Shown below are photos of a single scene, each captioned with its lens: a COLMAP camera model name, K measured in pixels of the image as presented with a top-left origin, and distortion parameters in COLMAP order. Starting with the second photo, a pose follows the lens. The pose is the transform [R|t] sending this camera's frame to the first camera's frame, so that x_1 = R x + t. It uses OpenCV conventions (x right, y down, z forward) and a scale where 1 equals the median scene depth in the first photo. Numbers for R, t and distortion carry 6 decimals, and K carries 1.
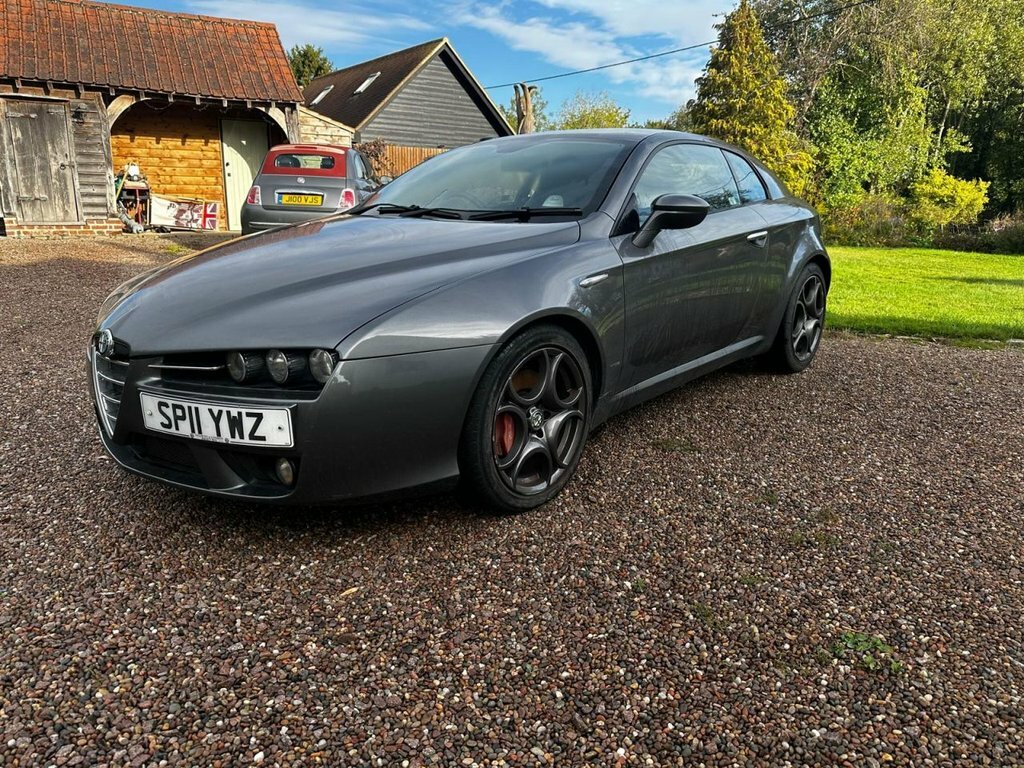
lens RADIAL K [[725.5, 0, 512.0], [0, 725.5, 384.0], [0, 0, 1]] dist [0.011489, -0.021443]
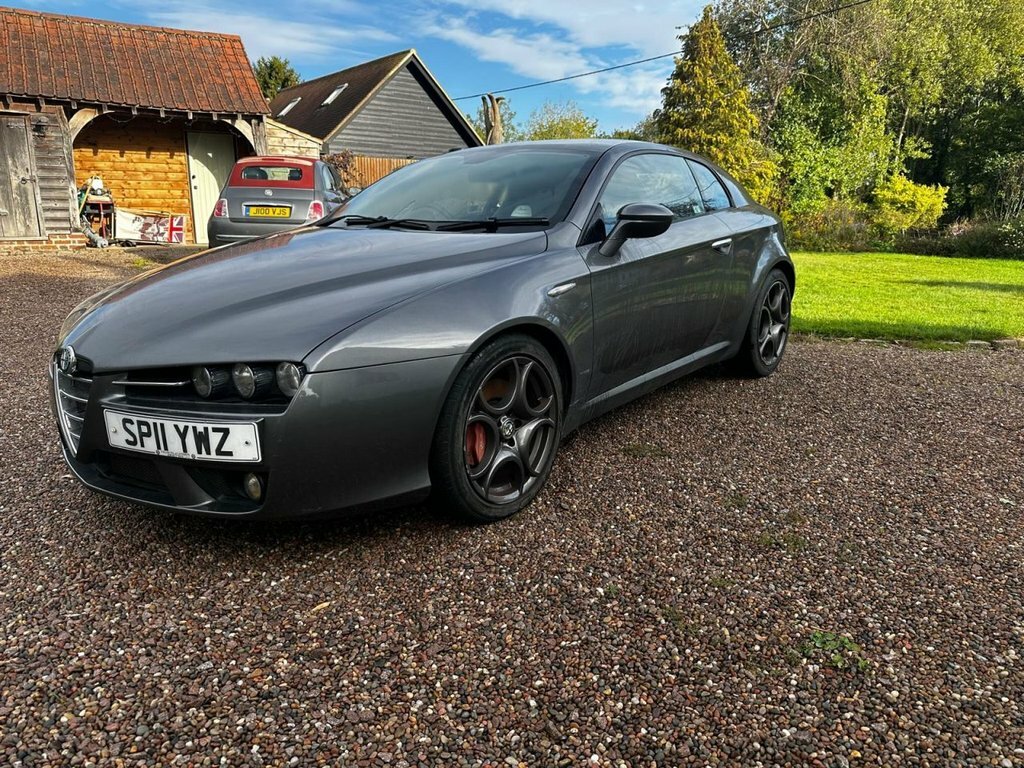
lens RADIAL K [[725.5, 0, 512.0], [0, 725.5, 384.0], [0, 0, 1]] dist [0.011489, -0.021443]
pose [[0.999187, -0.018821, 0.035659, 0.004932], [0.019265, 0.999741, -0.012154, -0.000367], [-0.035421, 0.012831, 0.999290, -0.002971]]
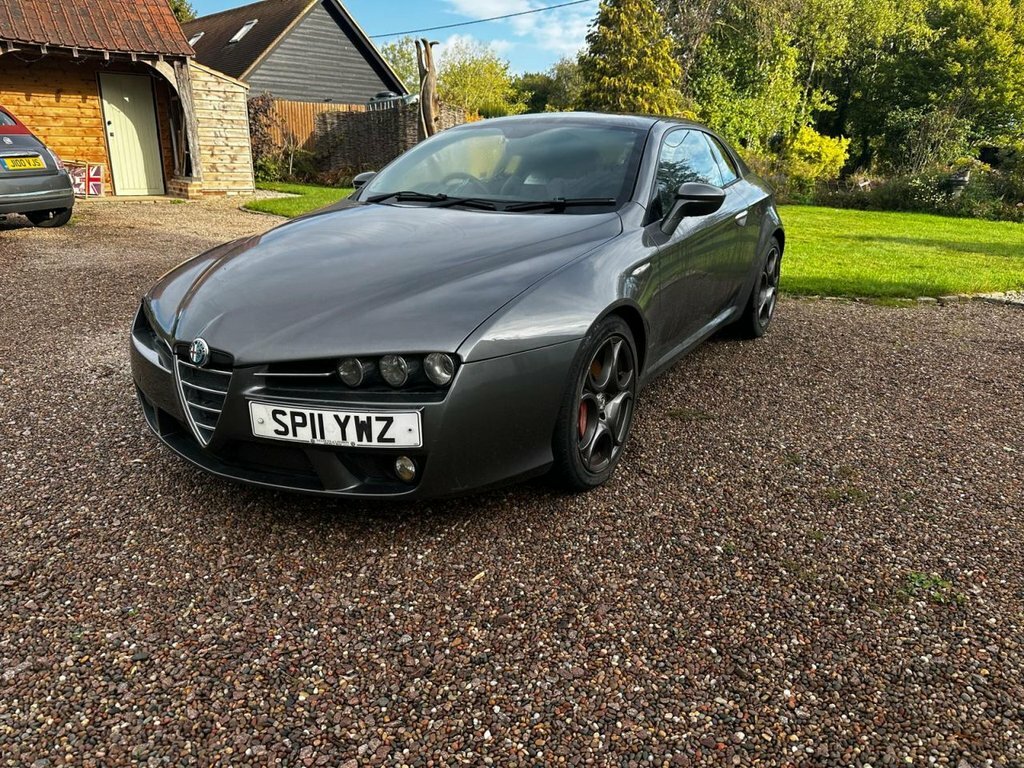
lens RADIAL K [[730.0, 0, 512.0], [0, 730.0, 384.0], [0, 0, 1]] dist [-0.009333, 0.002908]
pose [[0.986399, -0.049848, 0.156628, -0.234338], [0.040398, 0.997199, 0.062952, -0.046196], [-0.159327, -0.055769, 0.985649, -0.037913]]
